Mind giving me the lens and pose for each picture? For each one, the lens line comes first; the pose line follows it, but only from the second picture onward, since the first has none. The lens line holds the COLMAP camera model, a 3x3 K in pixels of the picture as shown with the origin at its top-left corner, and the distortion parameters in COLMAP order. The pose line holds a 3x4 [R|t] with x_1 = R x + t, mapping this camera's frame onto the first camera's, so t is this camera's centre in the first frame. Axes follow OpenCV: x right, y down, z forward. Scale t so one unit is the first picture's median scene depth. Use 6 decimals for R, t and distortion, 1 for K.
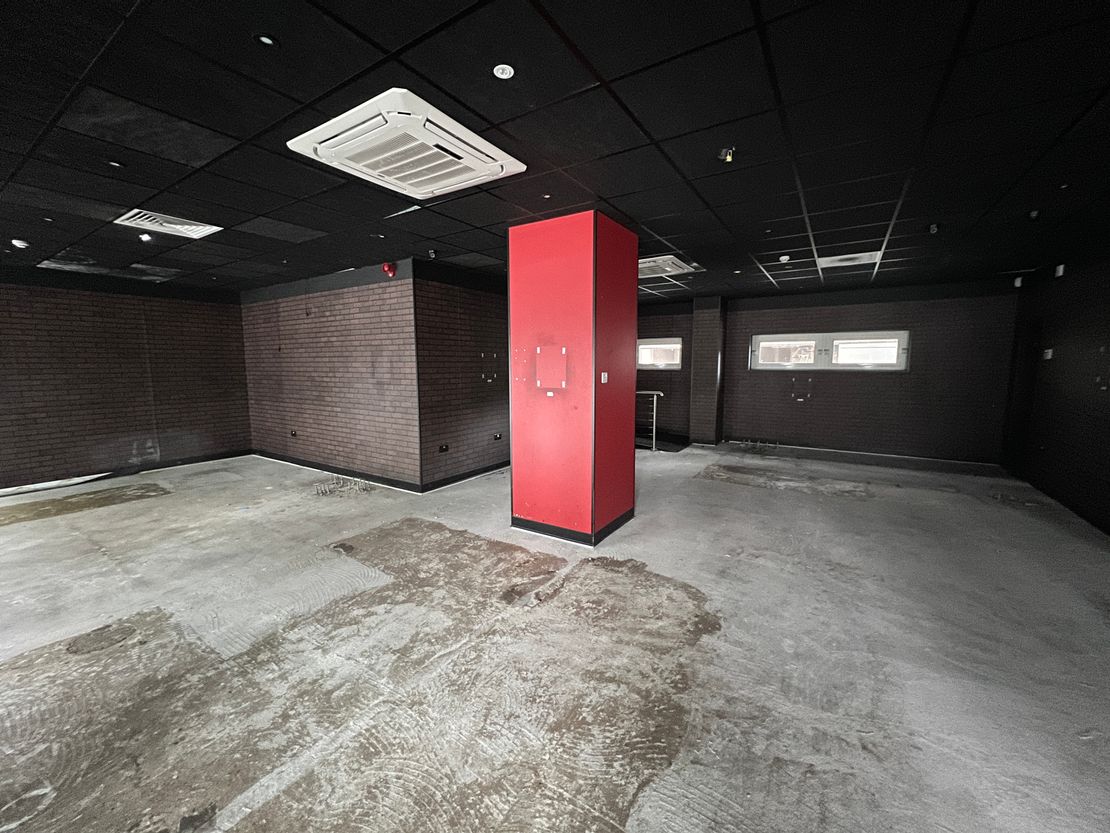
lens RADIAL K [[444.9, 0, 549.8], [0, 444.9, 413.7], [0, 0, 1]] dist [-0.001114, 0.000723]
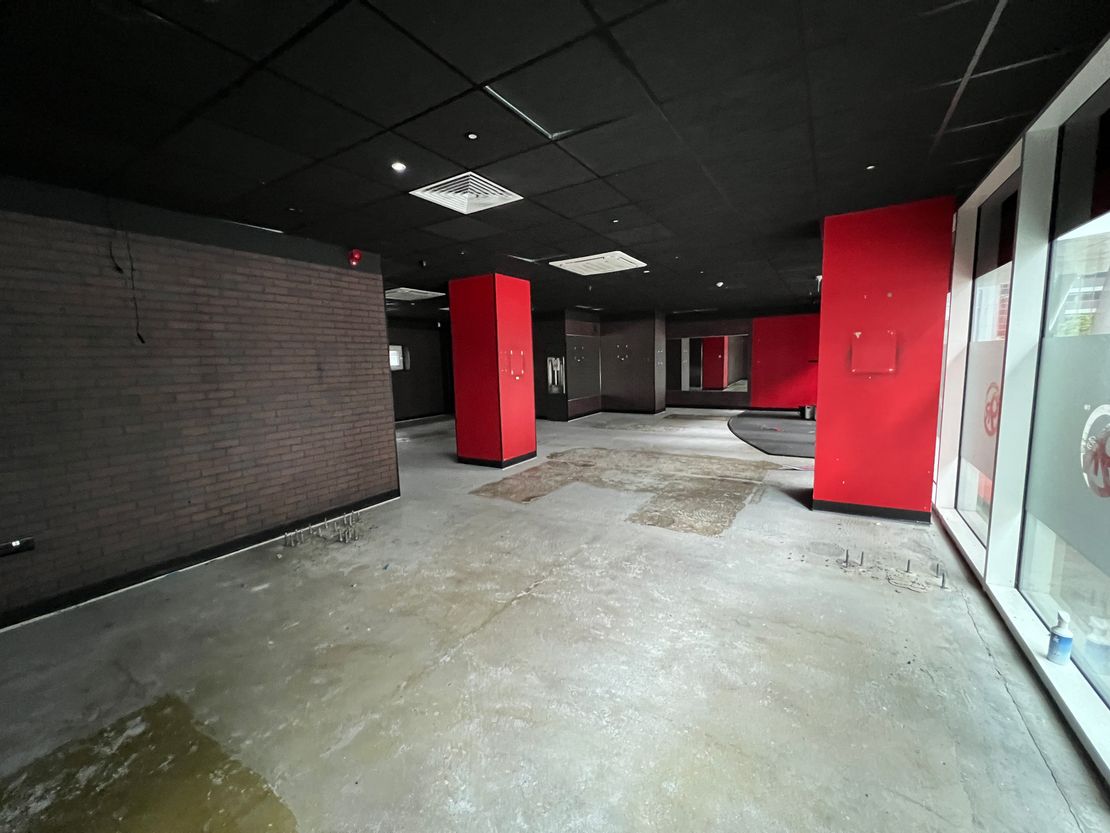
lens RADIAL K [[444.9, 0, 553.5], [0, 444.9, 414.4], [0, 0, 1]] dist [-0.001114, 0.000723]
pose [[-0.021563, -0.116013, 0.993014, -1.689521], [0.144506, 0.982453, 0.117917, -0.086911], [-0.989269, 0.146039, -0.004421, 0.873258]]
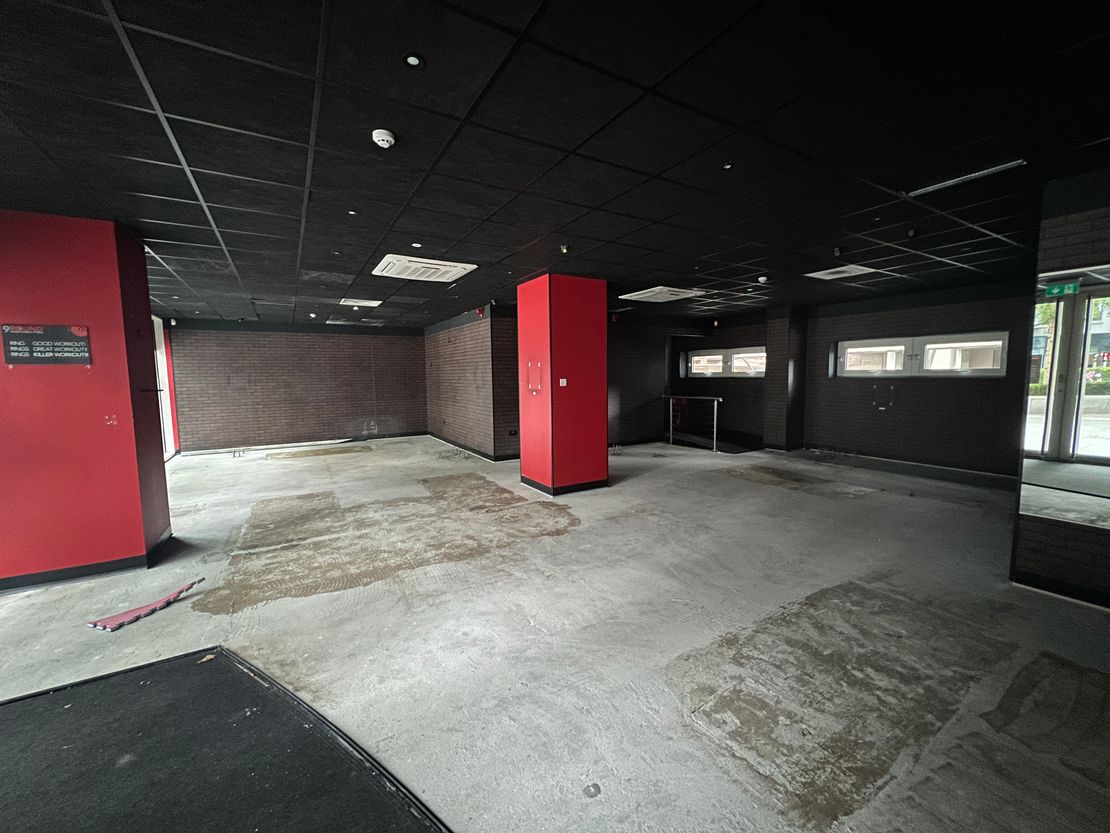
lens RADIAL K [[444.9, 0, 550.6], [0, 444.9, 413.7], [0, 0, 1]] dist [-0.001114, 0.000723]
pose [[0.896261, 0.030943, -0.442447, 0.709317], [-0.040200, 0.999125, -0.011558, 0.039547], [0.441702, 0.028145, 0.896720, -0.325822]]
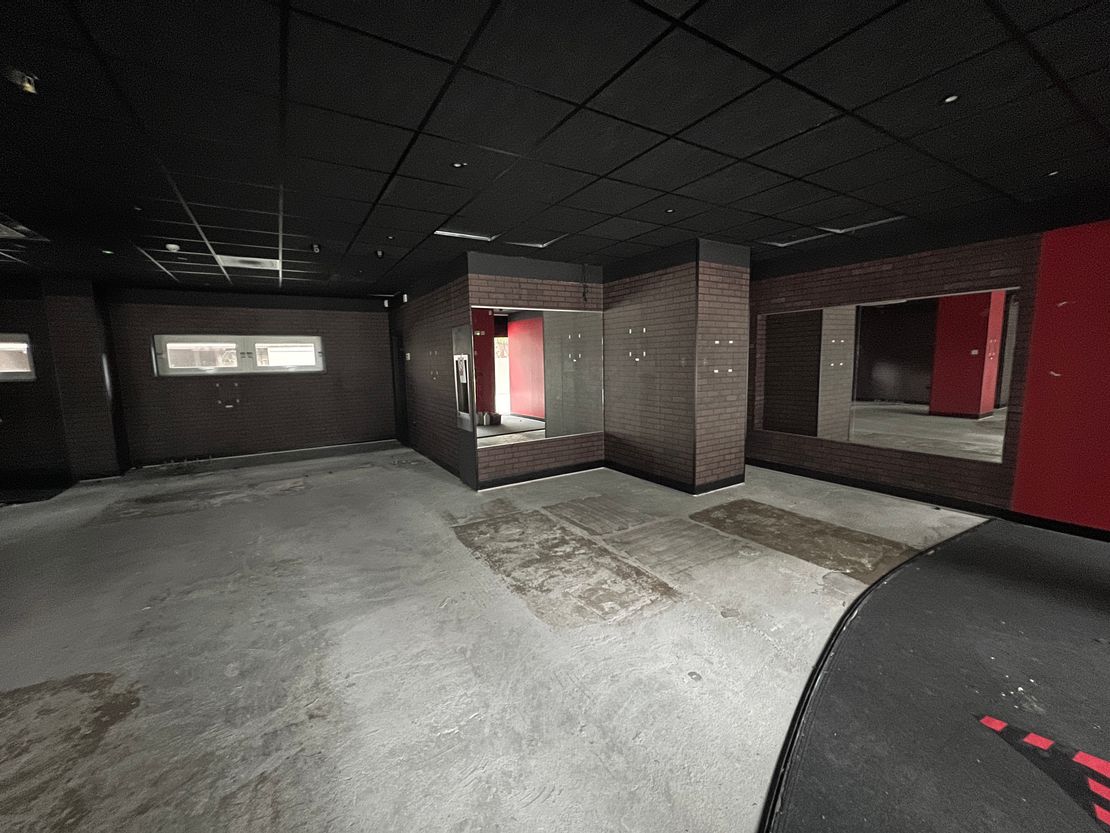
lens RADIAL K [[444.9, 0, 552.9], [0, 444.9, 414.5], [0, 0, 1]] dist [-0.001114, 0.000723]
pose [[0.428225, -0.117812, 0.895959, 0.035089], [0.123726, 0.989772, 0.071013, 0.007713], [-0.895162, 0.080444, 0.438422, -0.029327]]
